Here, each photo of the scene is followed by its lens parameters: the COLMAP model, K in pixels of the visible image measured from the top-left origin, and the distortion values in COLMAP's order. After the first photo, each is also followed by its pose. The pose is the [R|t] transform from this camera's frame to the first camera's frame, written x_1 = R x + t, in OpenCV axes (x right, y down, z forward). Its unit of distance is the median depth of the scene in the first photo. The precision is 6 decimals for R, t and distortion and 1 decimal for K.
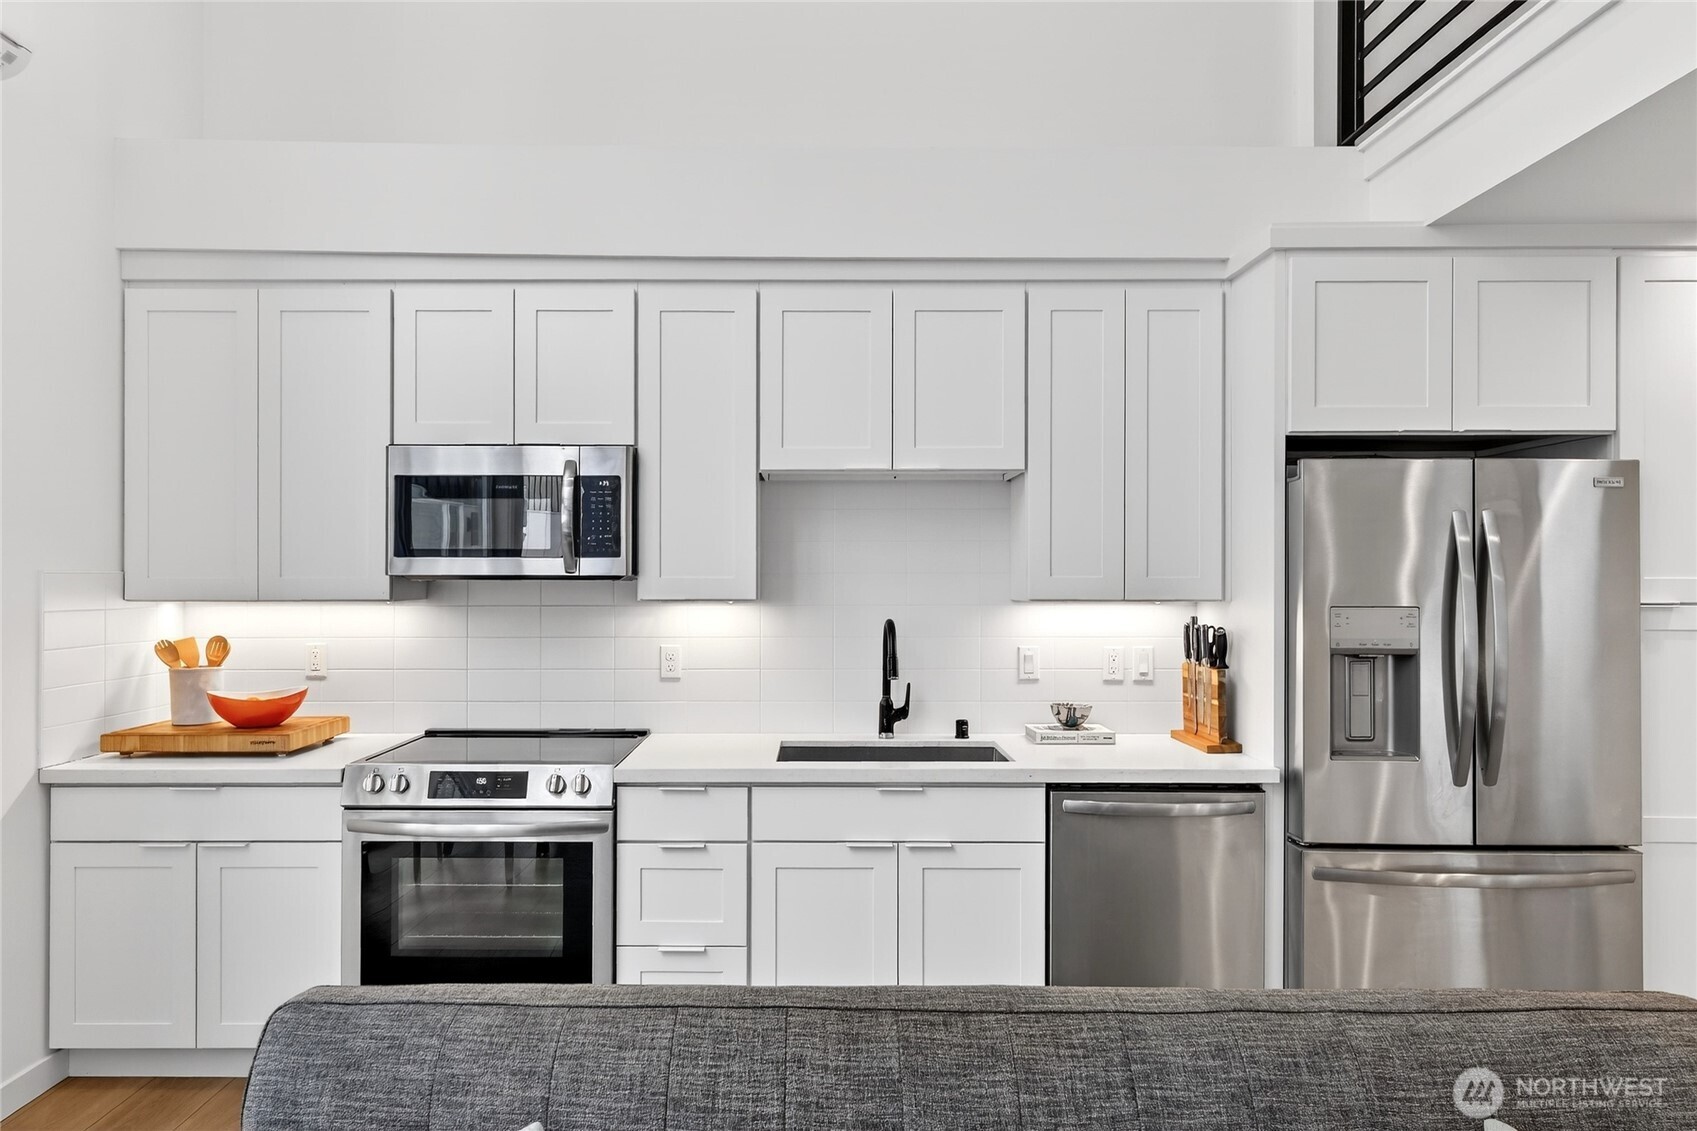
lens RADIAL K [[1114.5, 0, 850.4], [0, 1114.5, 571.9], [0, 0, 1]] dist [0.008507, 0.000360]
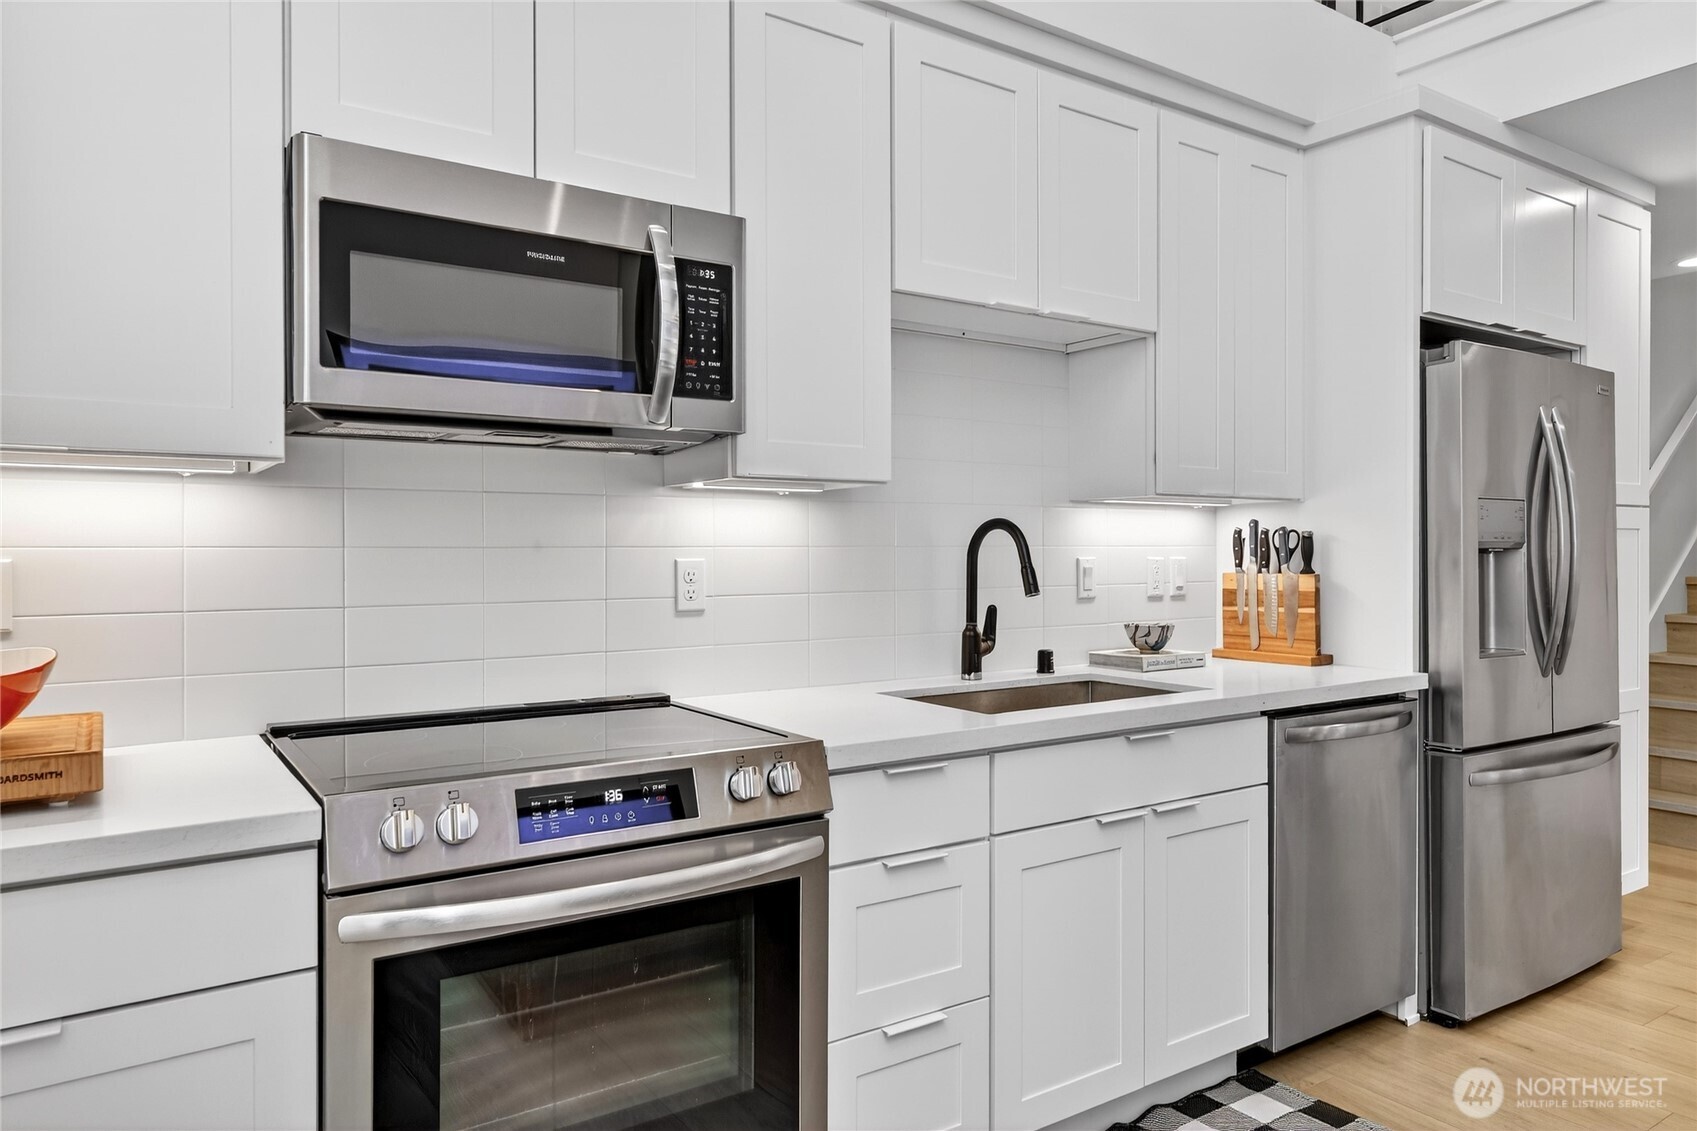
lens RADIAL K [[1114.5, 0, 849.3], [0, 1114.5, 558.1], [0, 0, 1]] dist [0.008507, 0.000360]
pose [[0.818856, -0.004779, 0.573979, -0.490845], [-0.001174, 0.999949, 0.010001, 0.064074], [-0.573998, -0.008863, 0.818809, 0.463764]]
